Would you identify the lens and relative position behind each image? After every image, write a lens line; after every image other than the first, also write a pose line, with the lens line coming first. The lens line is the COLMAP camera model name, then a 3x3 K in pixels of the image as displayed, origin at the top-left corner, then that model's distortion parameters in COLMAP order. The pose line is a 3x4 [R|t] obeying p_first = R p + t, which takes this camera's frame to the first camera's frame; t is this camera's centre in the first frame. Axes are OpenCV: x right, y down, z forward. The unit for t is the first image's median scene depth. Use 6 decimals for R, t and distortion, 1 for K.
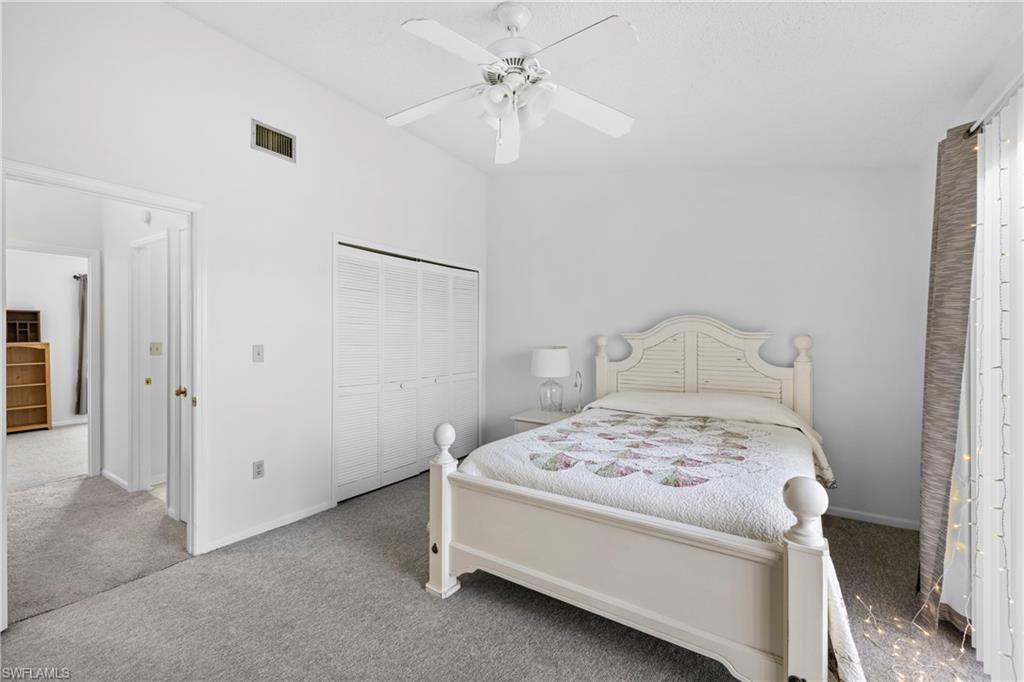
lens RADIAL K [[437.3, 0, 512.0], [0, 437.3, 341.0], [0, 0, 1]] dist [-0.001445, -0.000202]
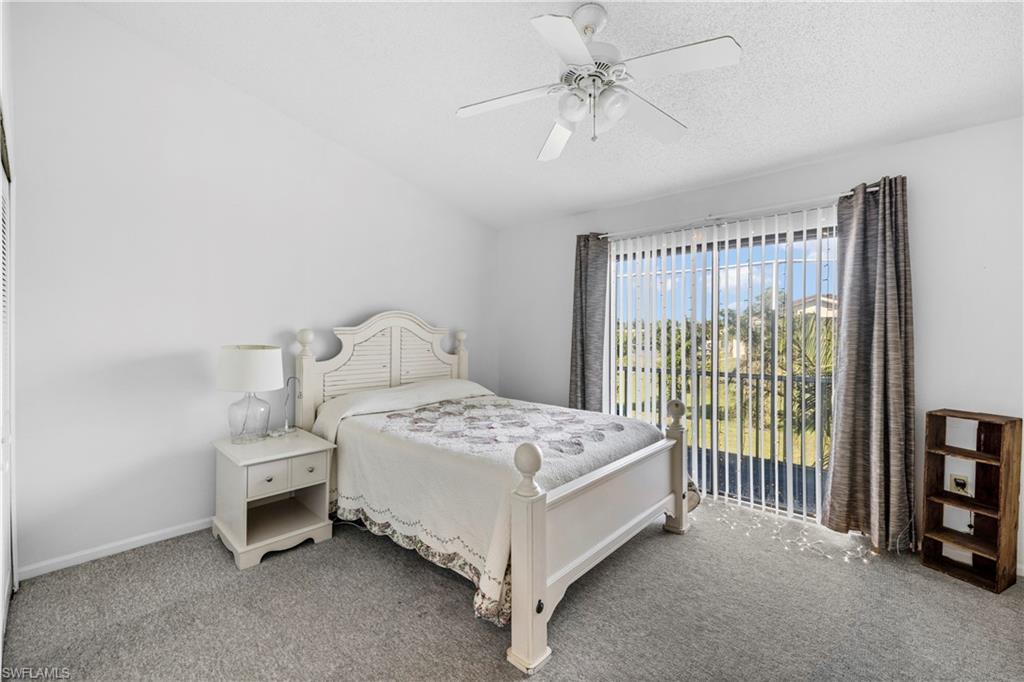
lens RADIAL K [[429.4, 0, 505.8], [0, 429.4, 333.8], [0, 0, 1]] dist [0.003265, 0.000146]
pose [[0.141859, 0.000949, 0.989886, -0.565352], [0.009915, 0.999948, -0.002379, 0.000818], [-0.989837, 0.010152, 0.141842, 0.580514]]
